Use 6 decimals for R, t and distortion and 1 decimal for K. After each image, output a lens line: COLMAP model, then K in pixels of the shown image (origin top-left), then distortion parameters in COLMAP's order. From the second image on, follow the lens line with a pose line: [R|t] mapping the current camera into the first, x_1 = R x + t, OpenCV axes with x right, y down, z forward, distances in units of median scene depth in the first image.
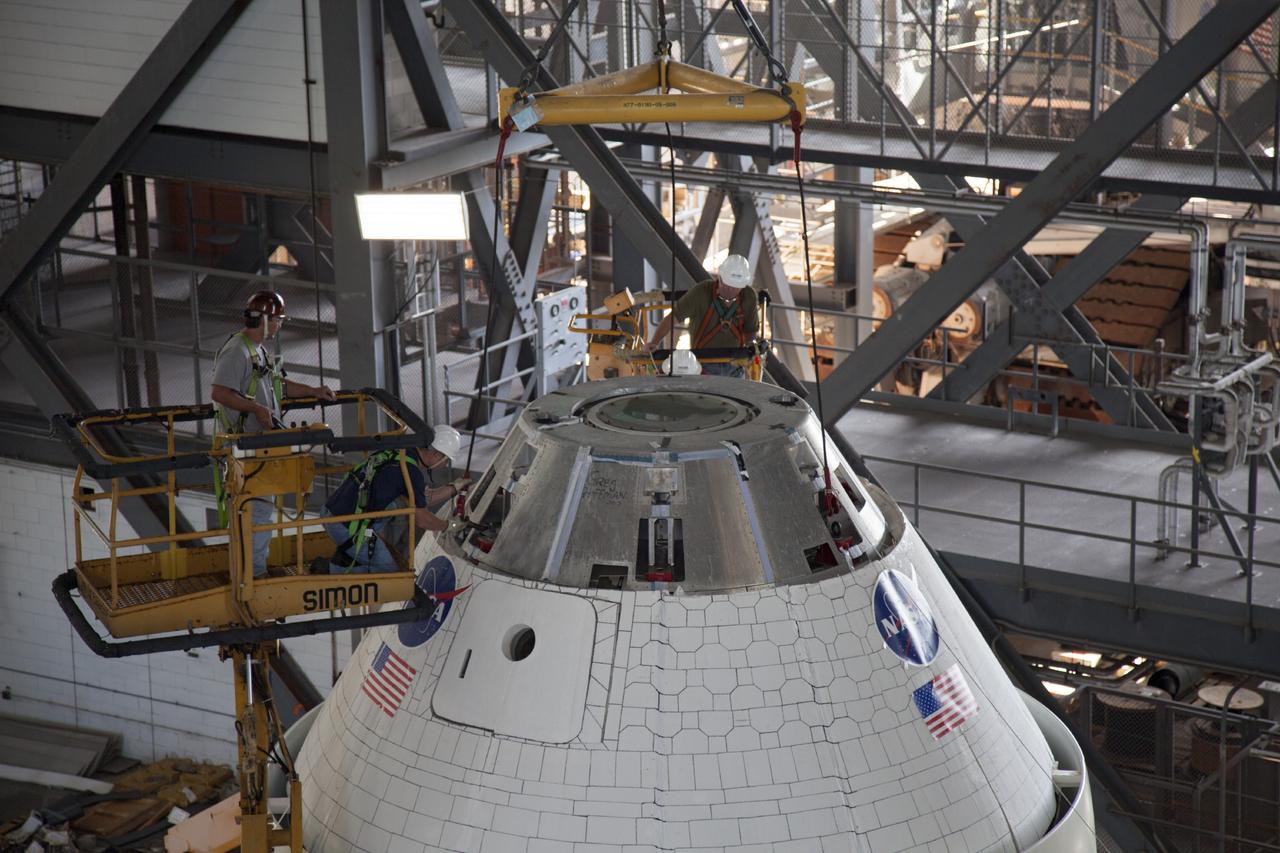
lens RADIAL K [[3206.4, 0, 640.5], [0, 3206.4, 426.3], [0, 0, 1]] dist [0.477755, 0.000000]
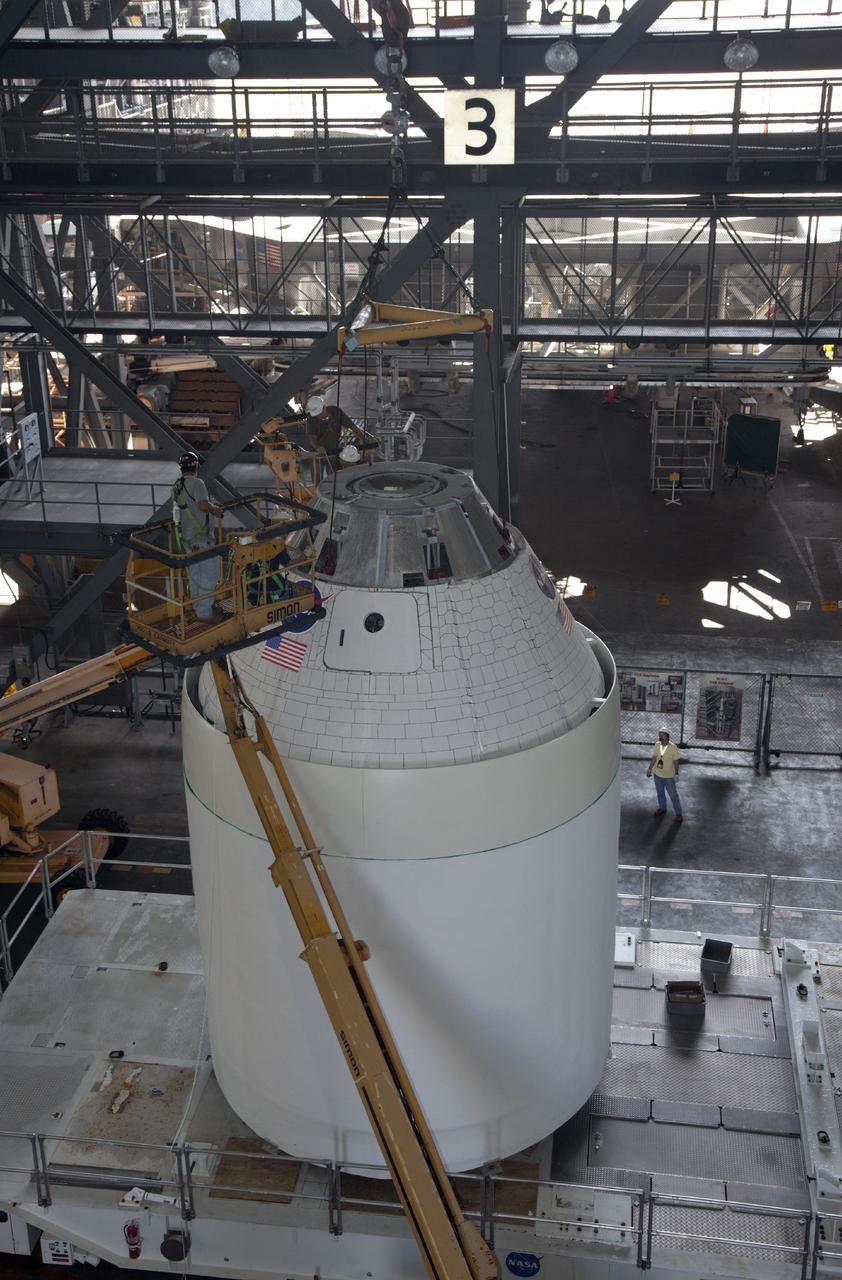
lens RADIAL K [[1528.5, 0, 420.5], [0, 1528.5, 640.3], [0, 0, 1]] dist [0.019782, 0.000000]
pose [[0.923159, -0.161003, 0.349079, -0.317960], [0.114408, 0.981989, 0.150359, -0.050277], [-0.367000, -0.098868, 0.924952, 0.185340]]
